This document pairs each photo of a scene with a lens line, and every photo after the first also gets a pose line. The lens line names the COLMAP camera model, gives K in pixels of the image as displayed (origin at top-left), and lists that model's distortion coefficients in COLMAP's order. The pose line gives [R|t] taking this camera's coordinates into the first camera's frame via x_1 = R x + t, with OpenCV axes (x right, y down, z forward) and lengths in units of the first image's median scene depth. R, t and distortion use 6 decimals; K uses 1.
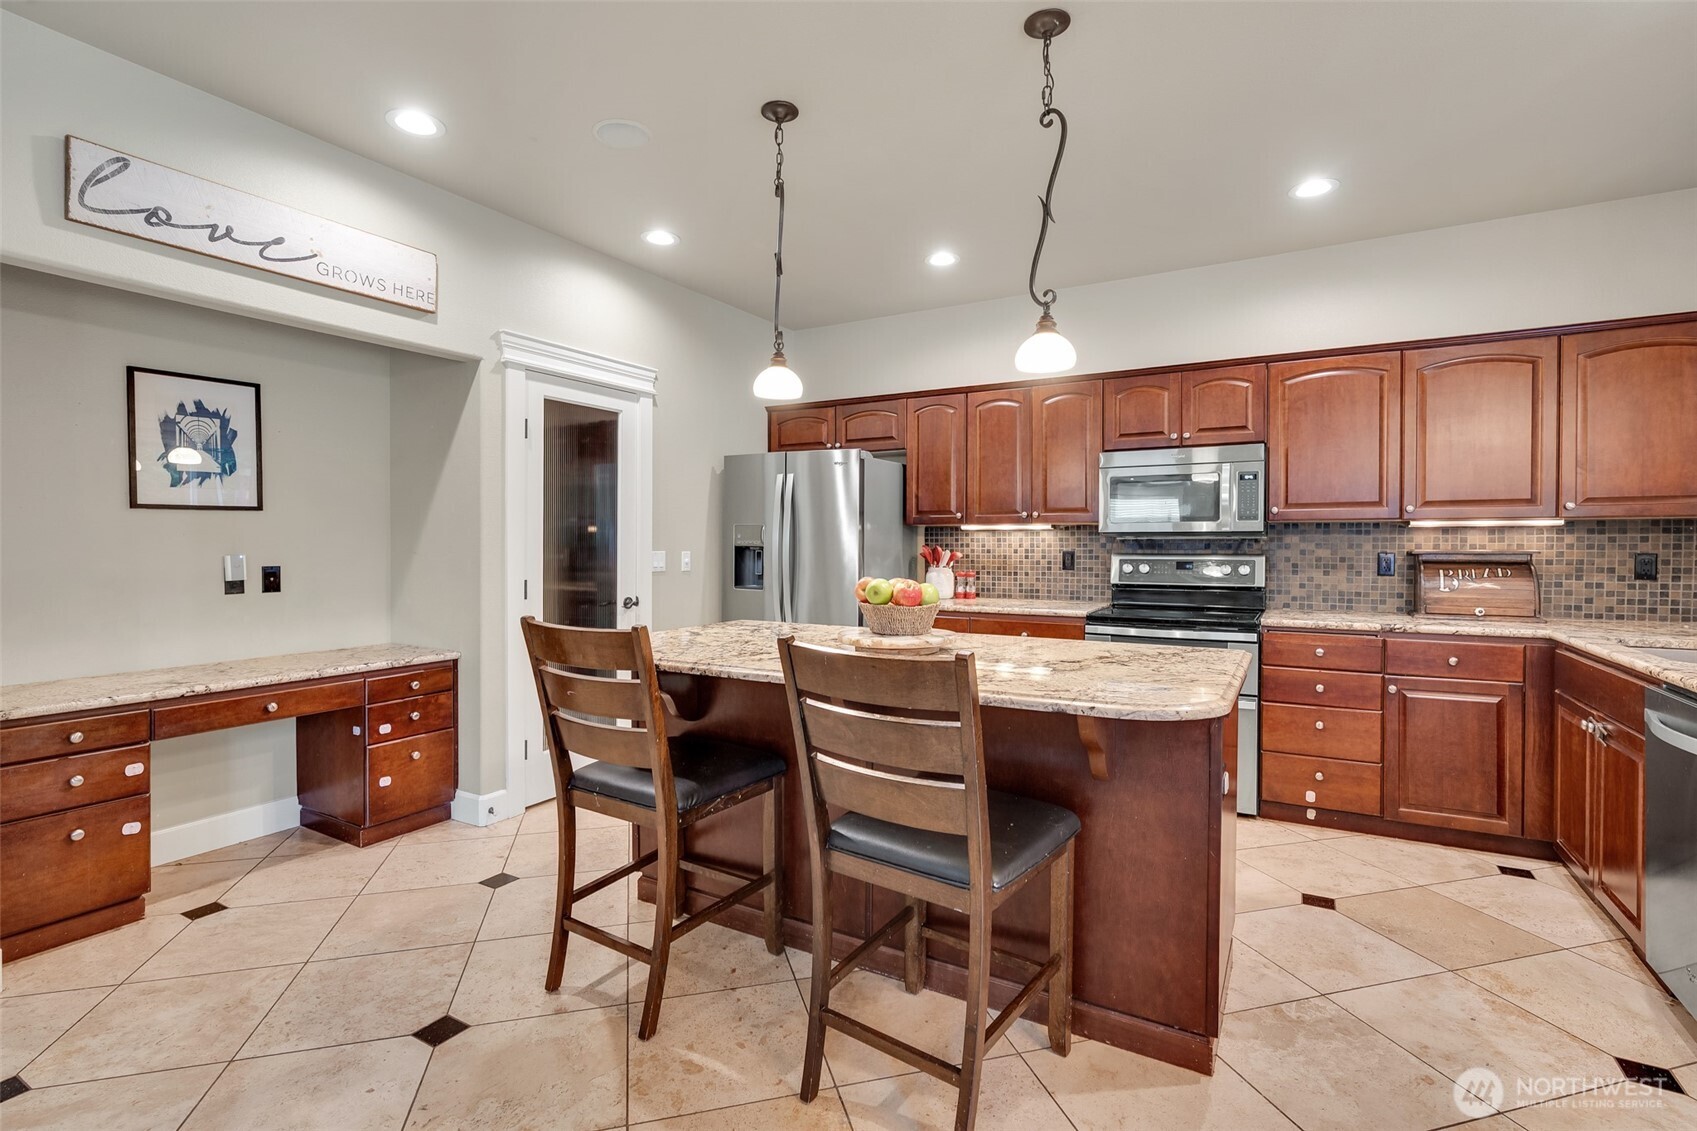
lens RADIAL K [[814.5, 0, 853.5], [0, 814.5, 549.9], [0, 0, 1]] dist [-0.008848, 0.004199]
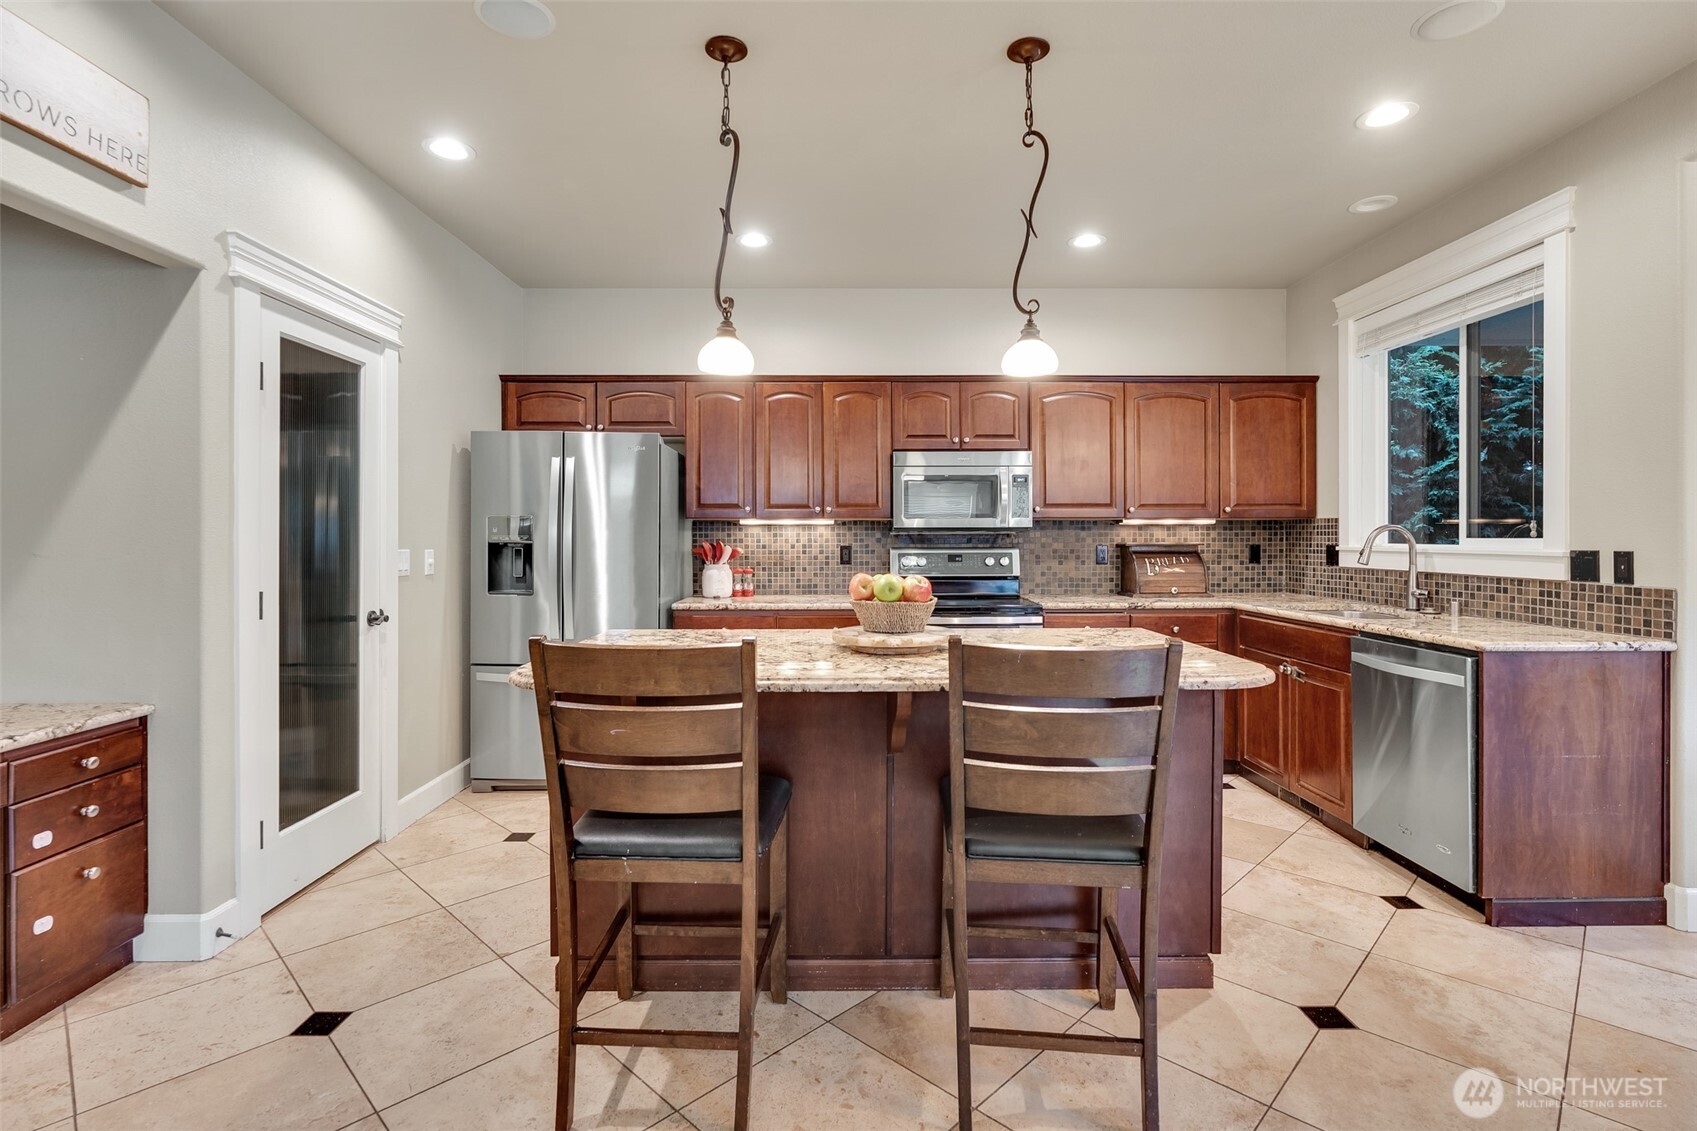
lens RADIAL K [[836.0, 0, 857.8], [0, 836.0, 537.7], [0, 0, 1]] dist [-0.009550, 0.002888]
pose [[0.854156, -0.001581, 0.520015, -0.325440], [0.007002, 0.999940, -0.008461, -0.000044], [-0.519970, 0.010868, 0.854115, 0.116834]]
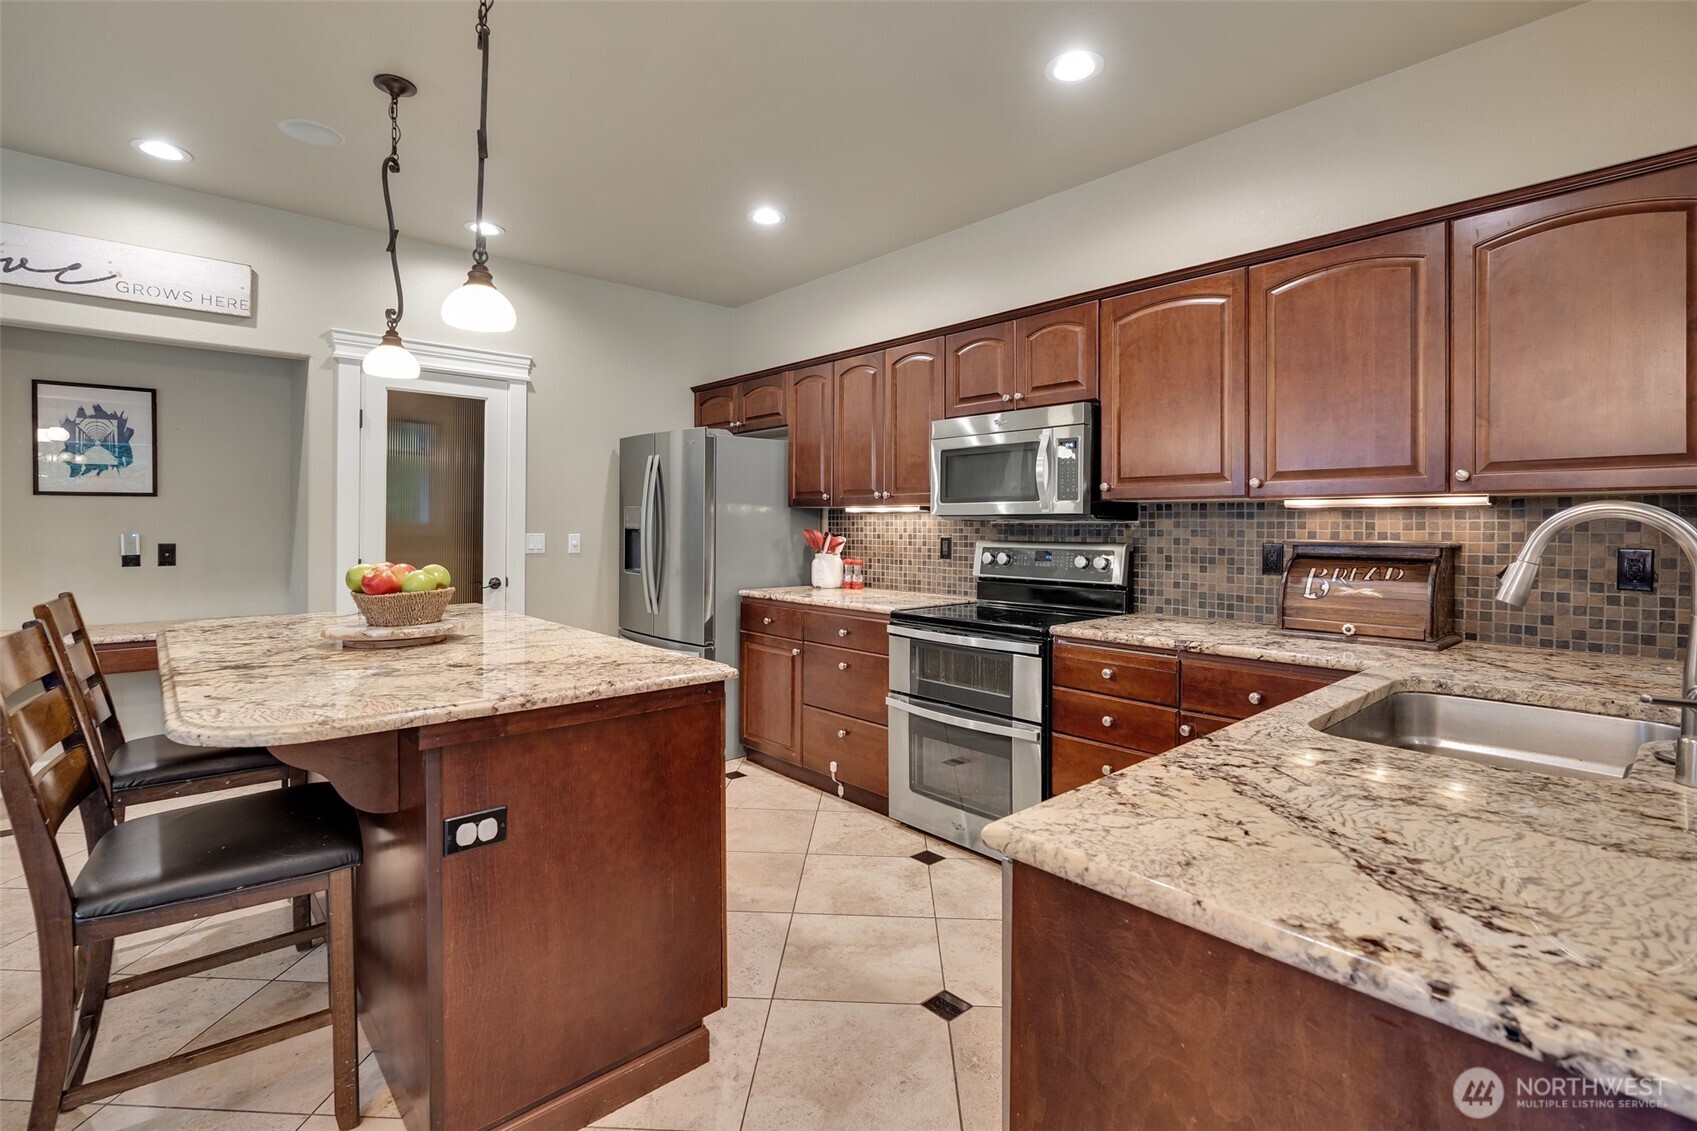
lens RADIAL K [[814.5, 0, 874.8], [0, 814.5, 521.4], [0, 0, 1]] dist [-0.008848, 0.004199]
pose [[0.947427, 0.002946, -0.319959, 0.567500], [-0.007640, 0.999881, -0.013415, -0.003723], [0.319881, 0.015154, 0.947336, 0.195124]]
